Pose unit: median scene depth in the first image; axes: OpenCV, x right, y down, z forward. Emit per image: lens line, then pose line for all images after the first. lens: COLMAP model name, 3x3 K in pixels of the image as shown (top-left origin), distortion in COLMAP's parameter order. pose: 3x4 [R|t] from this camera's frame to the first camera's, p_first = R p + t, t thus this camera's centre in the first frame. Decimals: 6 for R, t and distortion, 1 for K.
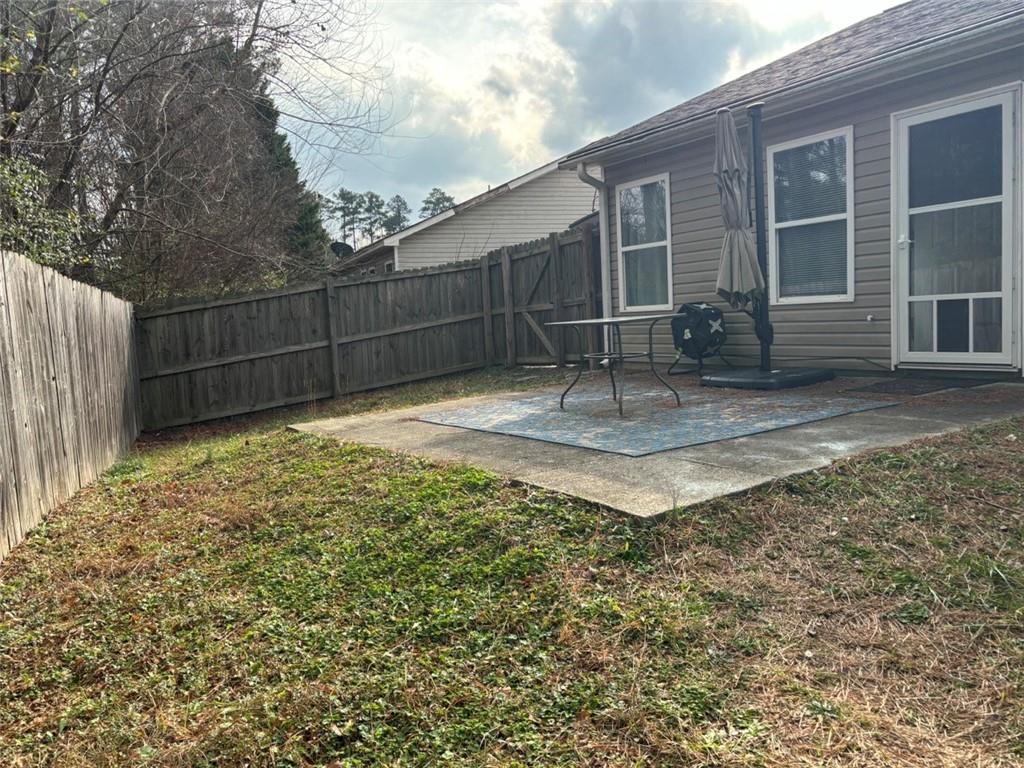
lens RADIAL K [[754.8, 0, 509.0], [0, 754.8, 384.8], [0, 0, 1]] dist [-0.006066, -0.011398]
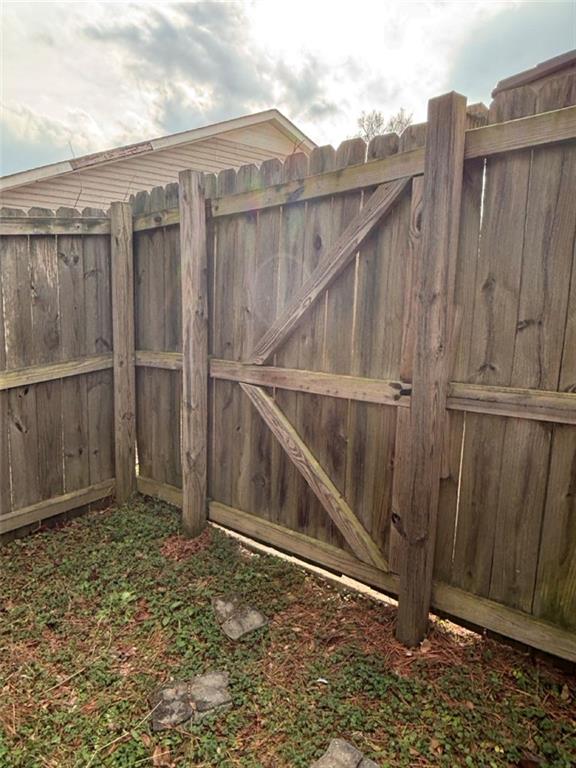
lens RADIAL K [[566.1, 0, 294.8], [0, 566.1, 383.9], [0, 0, 1]] dist [-0.006066, -0.011398]
pose [[0.955872, 0.041877, 0.290784, -0.029935], [-0.053917, 0.997983, 0.033514, -0.102111], [-0.288794, -0.047713, 0.956201, 0.742573]]
